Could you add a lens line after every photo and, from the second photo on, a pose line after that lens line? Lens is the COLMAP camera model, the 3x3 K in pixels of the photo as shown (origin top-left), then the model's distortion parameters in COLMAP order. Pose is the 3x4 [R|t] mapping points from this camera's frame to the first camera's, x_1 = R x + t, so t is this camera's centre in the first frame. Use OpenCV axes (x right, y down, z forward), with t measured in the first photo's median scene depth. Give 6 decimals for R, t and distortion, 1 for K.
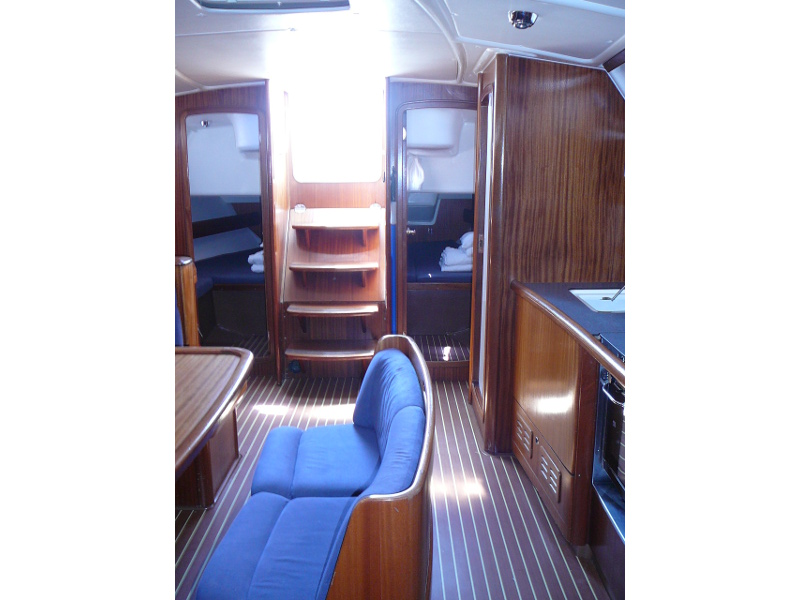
lens RADIAL K [[626.5, 0, 400.0], [0, 626.5, 300.0], [0, 0, 1]] dist [-0.090288, -0.000117]
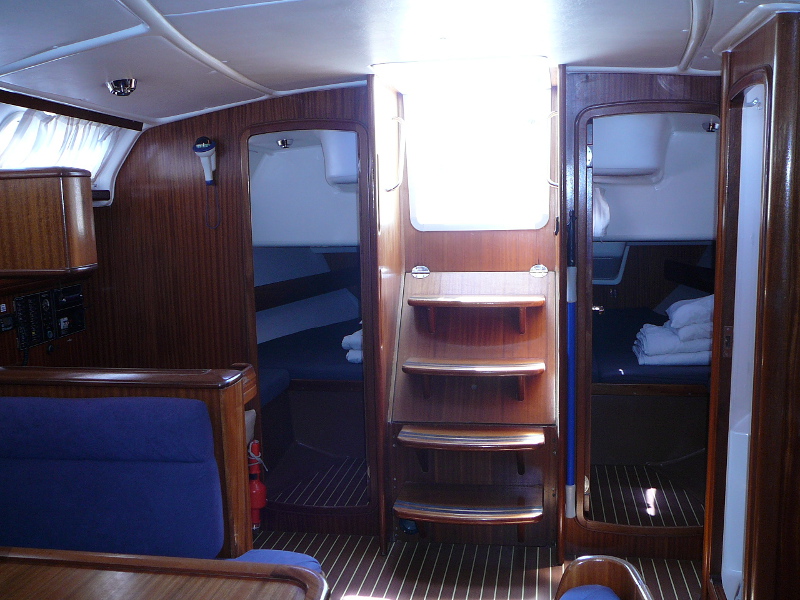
lens RADIAL K [[840.8, 0, 400.0], [0, 840.8, 300.0], [0, 0, 1]] dist [-0.107229, 0.007074]
pose [[0.983792, 0.000229, -0.179315, -0.026934], [-0.014374, 0.996882, -0.077584, -0.053870], [0.178738, 0.078904, 0.980728, 0.159107]]
